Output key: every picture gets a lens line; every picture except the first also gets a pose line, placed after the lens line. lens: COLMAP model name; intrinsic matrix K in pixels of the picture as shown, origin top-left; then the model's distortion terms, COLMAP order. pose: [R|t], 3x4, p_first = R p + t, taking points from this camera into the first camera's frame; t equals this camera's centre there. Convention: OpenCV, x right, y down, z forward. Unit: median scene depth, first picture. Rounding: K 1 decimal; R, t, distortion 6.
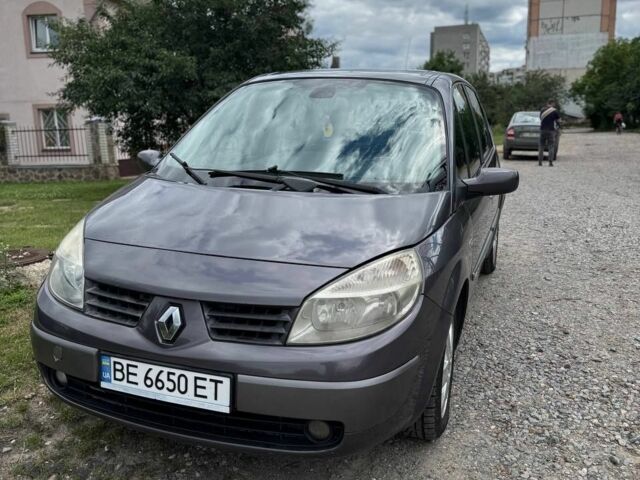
lens RADIAL K [[594.1, 0, 320.0], [0, 594.1, 240.0], [0, 0, 1]] dist [0.112745, -0.207283]
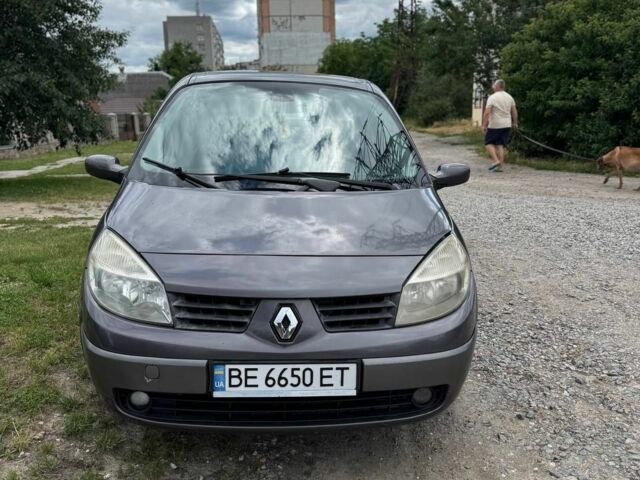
lens RADIAL K [[594.1, 0, 320.0], [0, 594.1, 240.0], [0, 0, 1]] dist [0.112745, -0.207283]
pose [[0.912974, -0.085617, 0.398934, -0.573668], [0.080043, 0.996320, 0.030646, -0.032363], [-0.400090, 0.003953, 0.916467, 0.013729]]
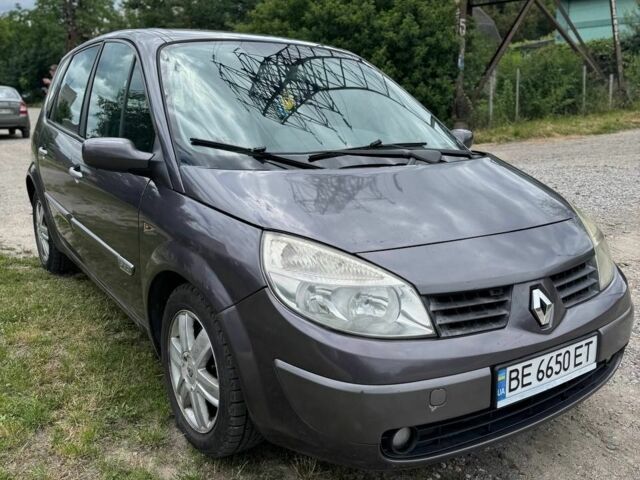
lens RADIAL K [[594.1, 0, 320.0], [0, 594.1, 240.0], [0, 0, 1]] dist [0.112745, -0.207283]
pose [[0.581290, -0.203174, 0.787923, -1.114425], [0.171609, 0.977156, 0.125364, -0.132794], [-0.795394, 0.062342, 0.602878, 0.670998]]
